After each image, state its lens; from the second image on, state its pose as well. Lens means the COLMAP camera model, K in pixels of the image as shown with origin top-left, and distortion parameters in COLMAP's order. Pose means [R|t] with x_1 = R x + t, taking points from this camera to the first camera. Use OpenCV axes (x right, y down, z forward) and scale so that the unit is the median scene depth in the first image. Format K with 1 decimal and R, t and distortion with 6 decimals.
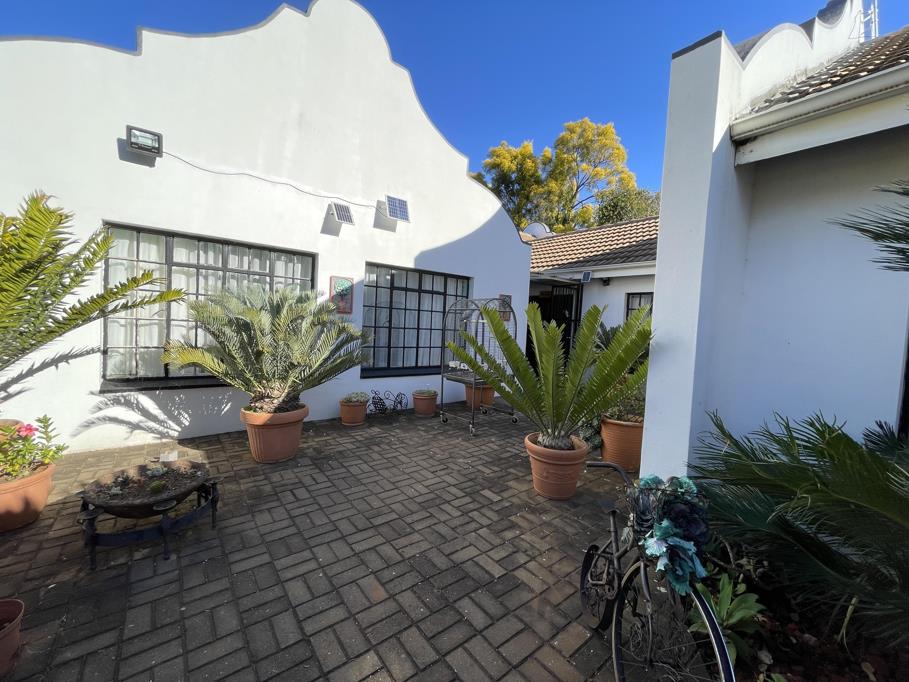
lens RADIAL K [[361.5, 0, 451.0], [0, 361.5, 336.0], [0, 0, 1]] dist [0.001466, -0.000625]
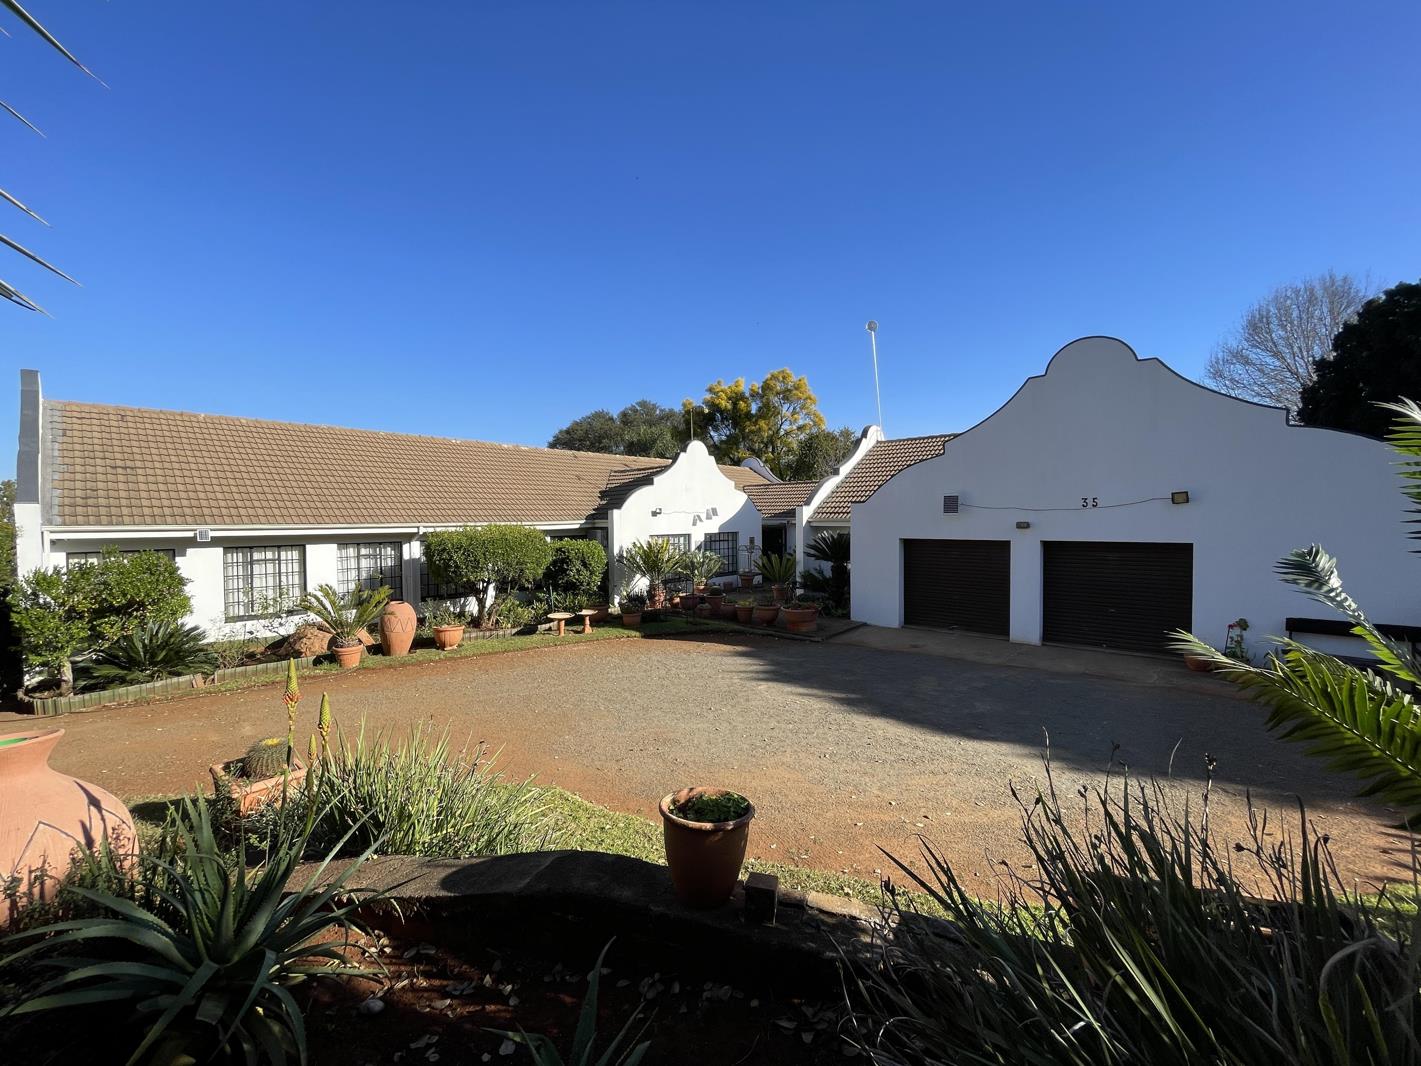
lens RADIAL K [[565.1, 0, 716.0], [0, 565.1, 526.8], [0, 0, 1]] dist [0.001466, -0.000625]
pose [[0.979759, -0.053329, 0.192949, -0.904456], [0.056320, 0.998362, -0.010043, -0.203585], [-0.192097, 0.020707, 0.981157, -2.904286]]
